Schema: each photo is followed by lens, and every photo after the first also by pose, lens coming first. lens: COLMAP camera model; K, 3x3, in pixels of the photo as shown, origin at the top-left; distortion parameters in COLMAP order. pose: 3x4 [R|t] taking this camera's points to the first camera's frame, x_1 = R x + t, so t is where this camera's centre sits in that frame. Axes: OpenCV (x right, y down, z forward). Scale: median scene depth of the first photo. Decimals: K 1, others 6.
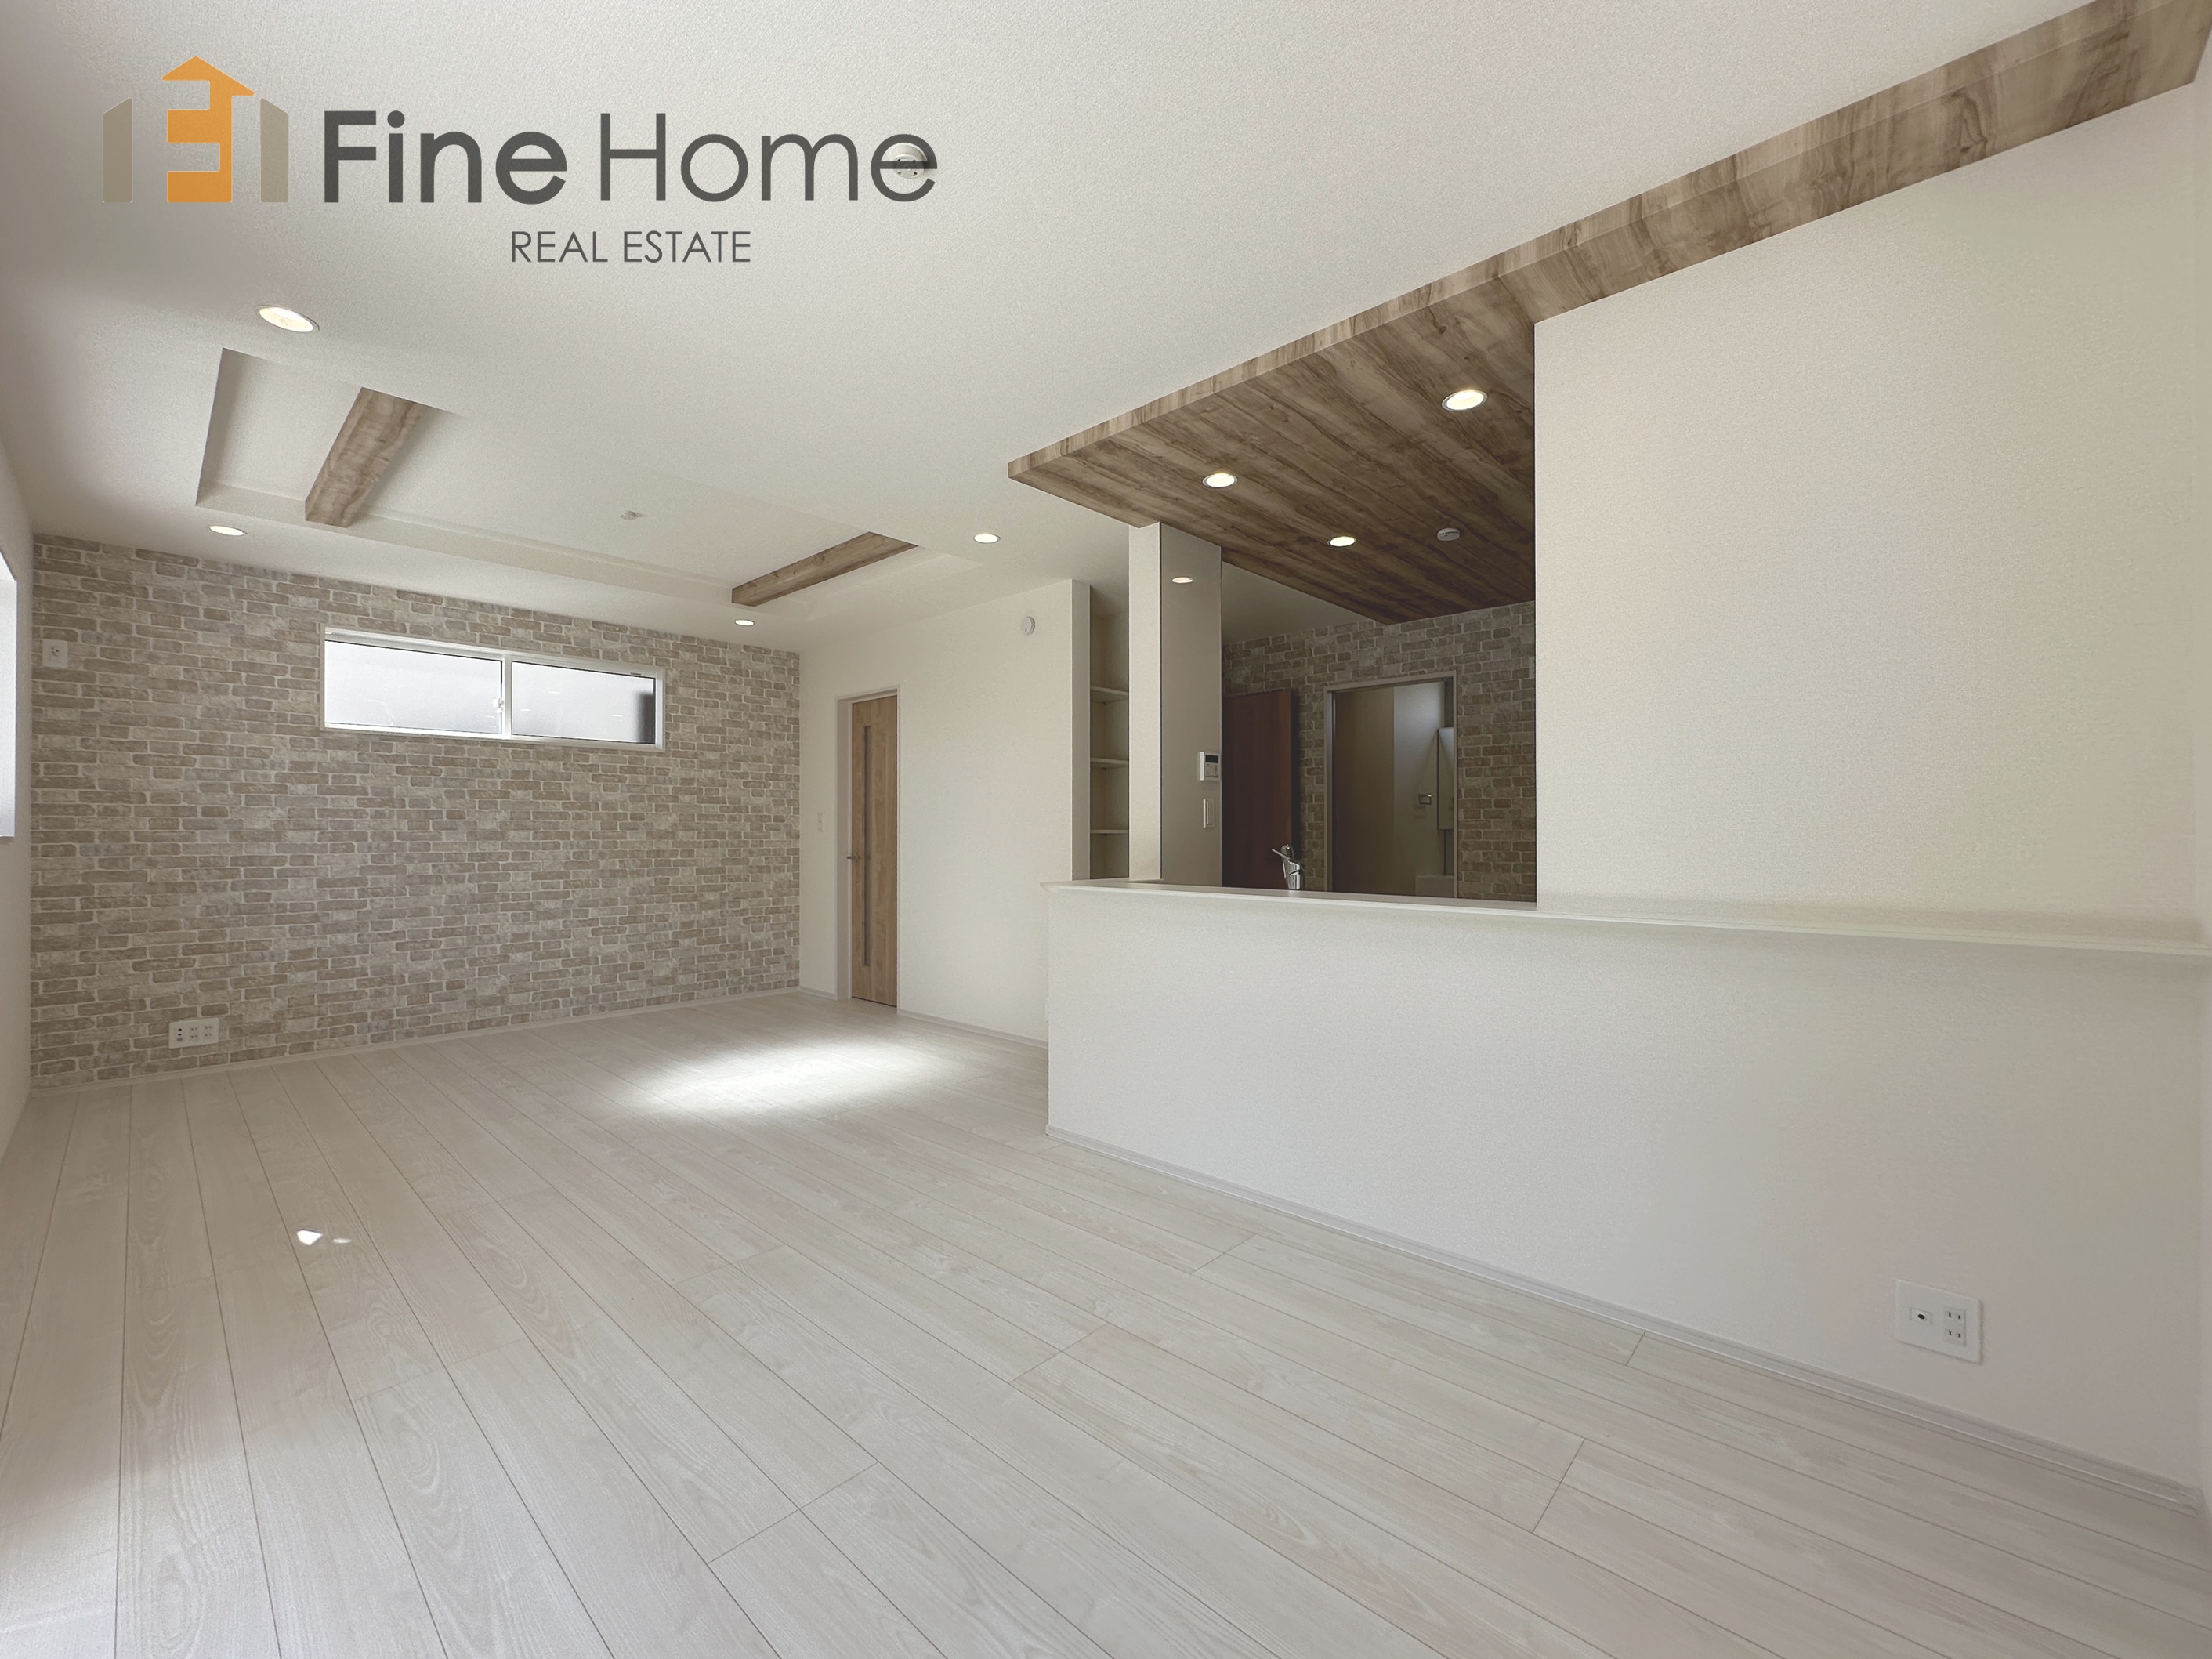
lens RADIAL K [[889.3, 0, 1106.0], [0, 889.3, 829.5], [0, 0, 1]] dist [-0.003272, 0.000358]
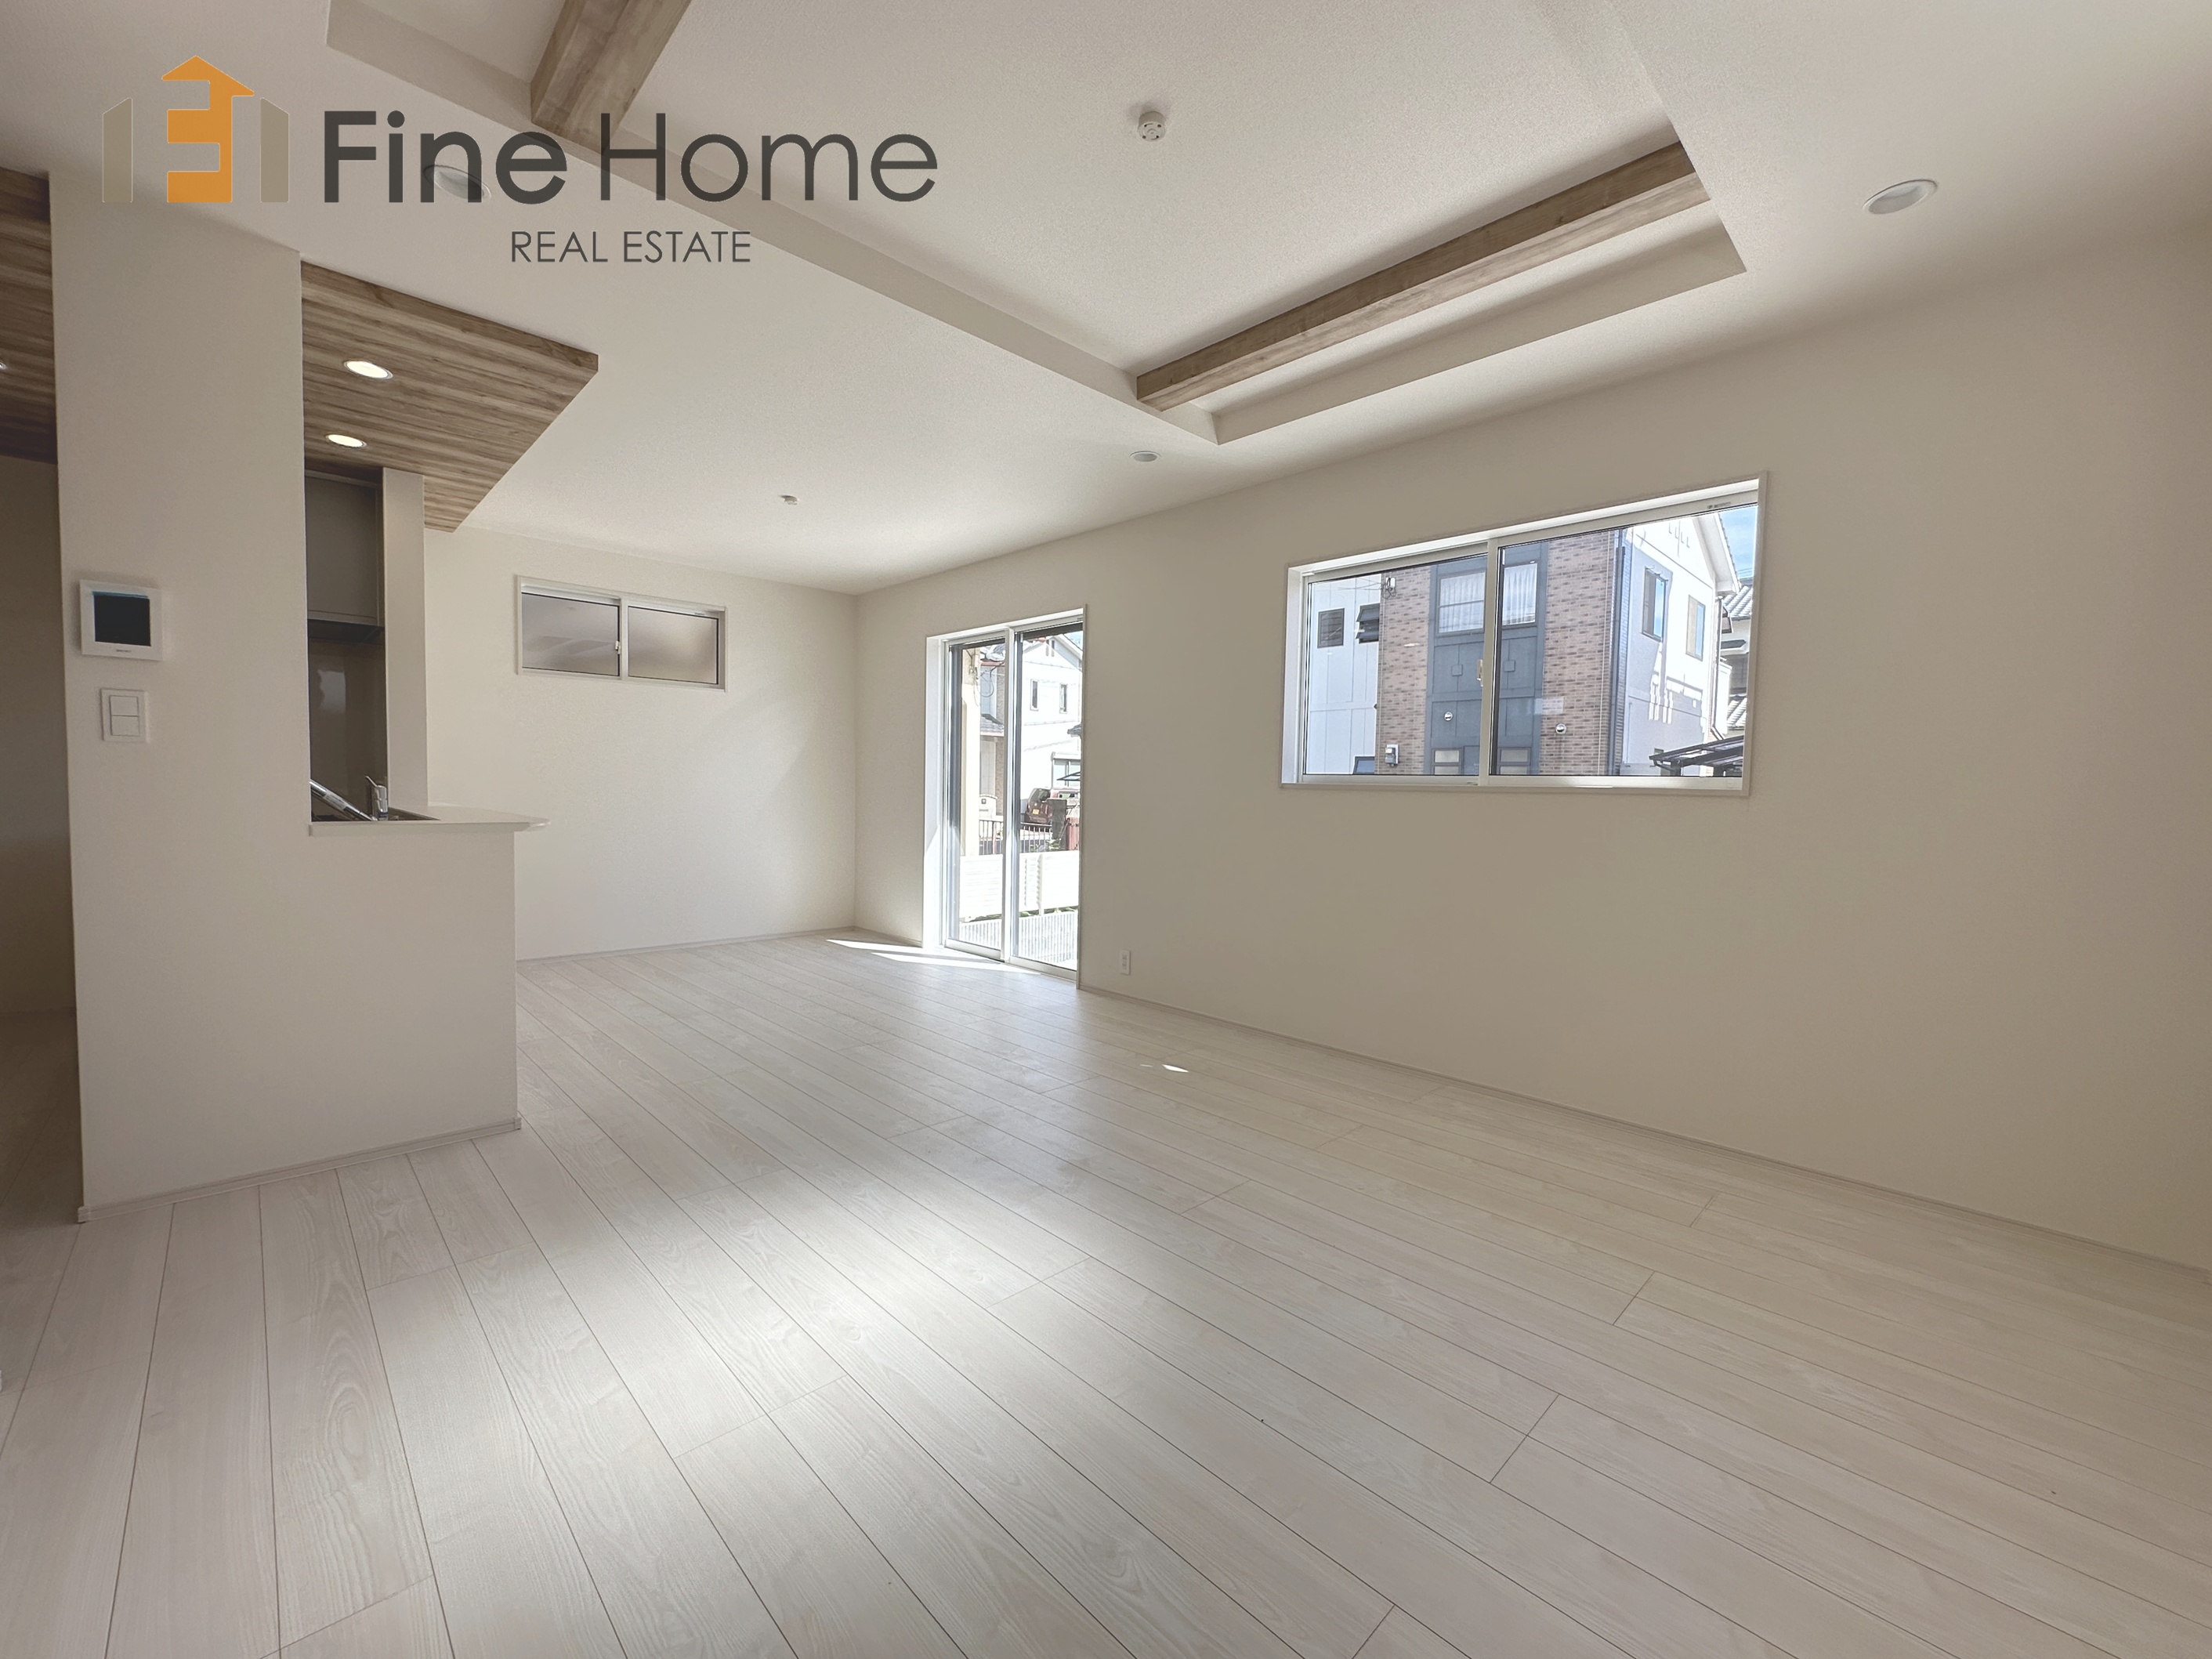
lens RADIAL K [[889.5, 0, 1107.3], [0, 889.5, 830.3], [0, 0, 1]] dist [-0.004329, 0.000345]
pose [[-0.998077, -0.023827, 0.057222, -0.721760], [-0.021389, 0.998852, 0.042856, 0.022479], [-0.058177, 0.041549, -0.997441, 1.975617]]
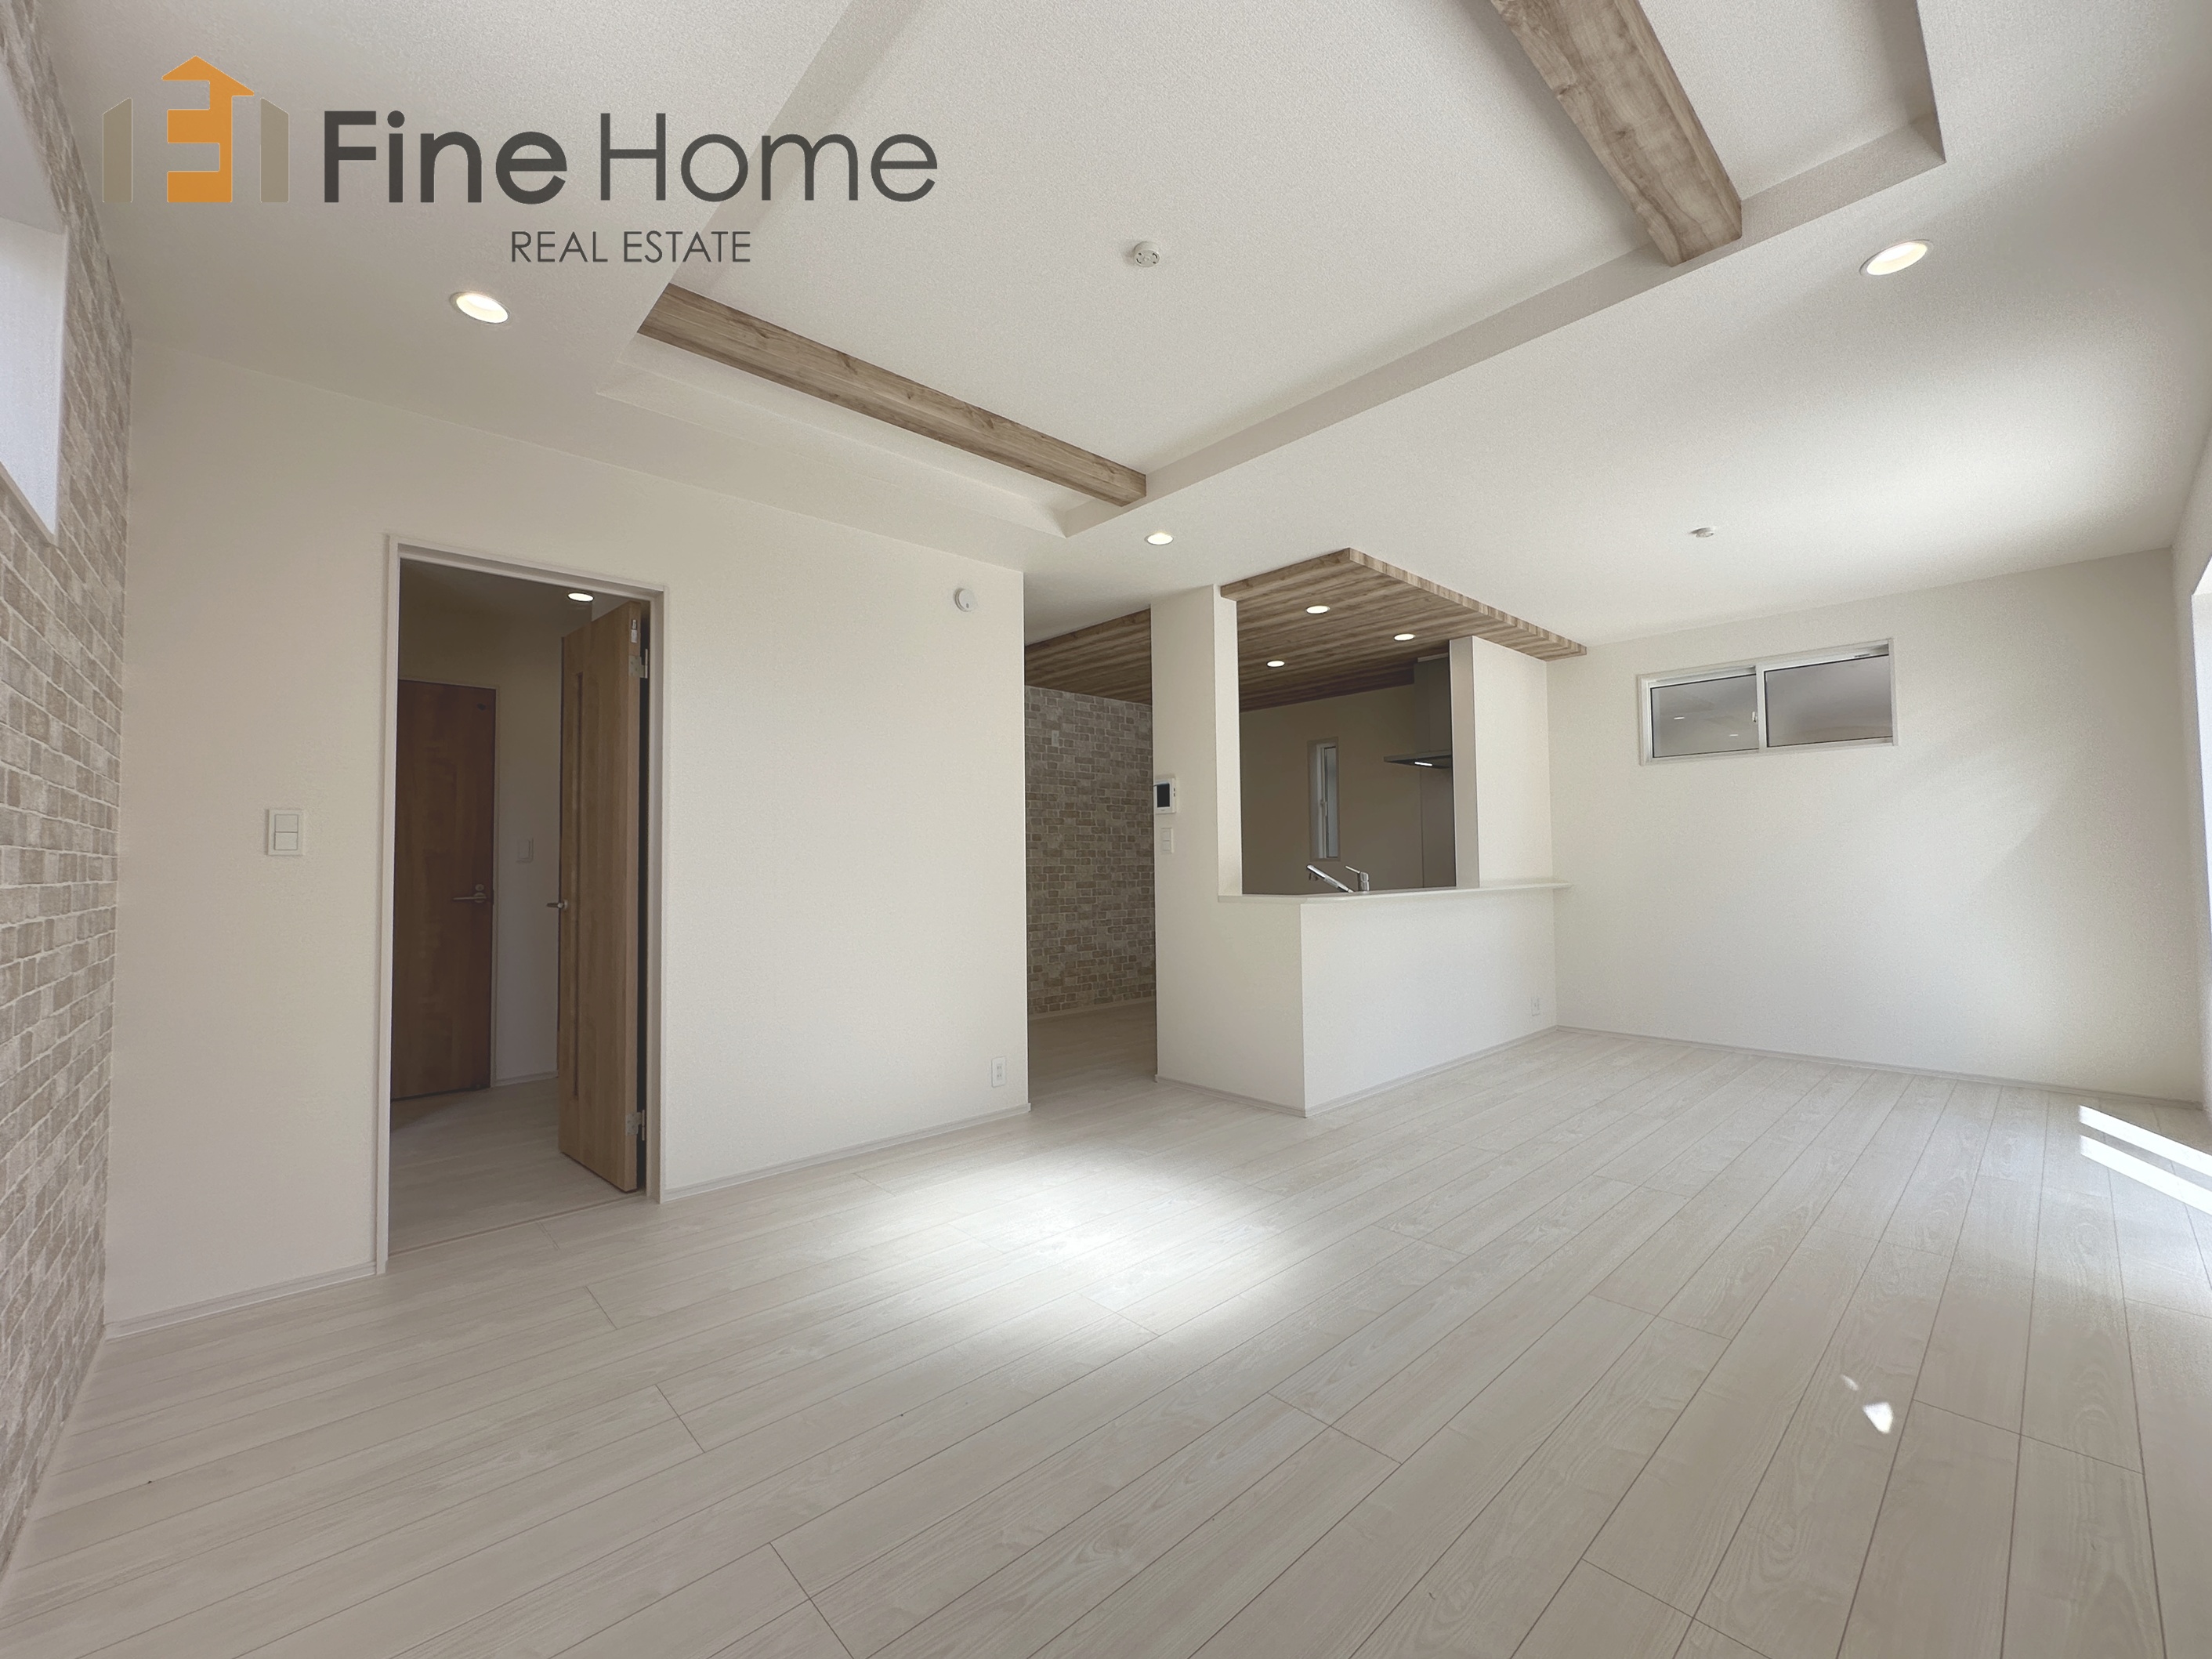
lens RADIAL K [[889.5, 0, 1107.3], [0, 889.5, 830.3], [0, 0, 1]] dist [-0.004329, 0.000345]
pose [[0.085973, 0.036598, 0.995625, -1.383906], [0.006315, 0.999285, -0.037278, 0.014702], [-0.996277, 0.009492, 0.085680, 1.282183]]
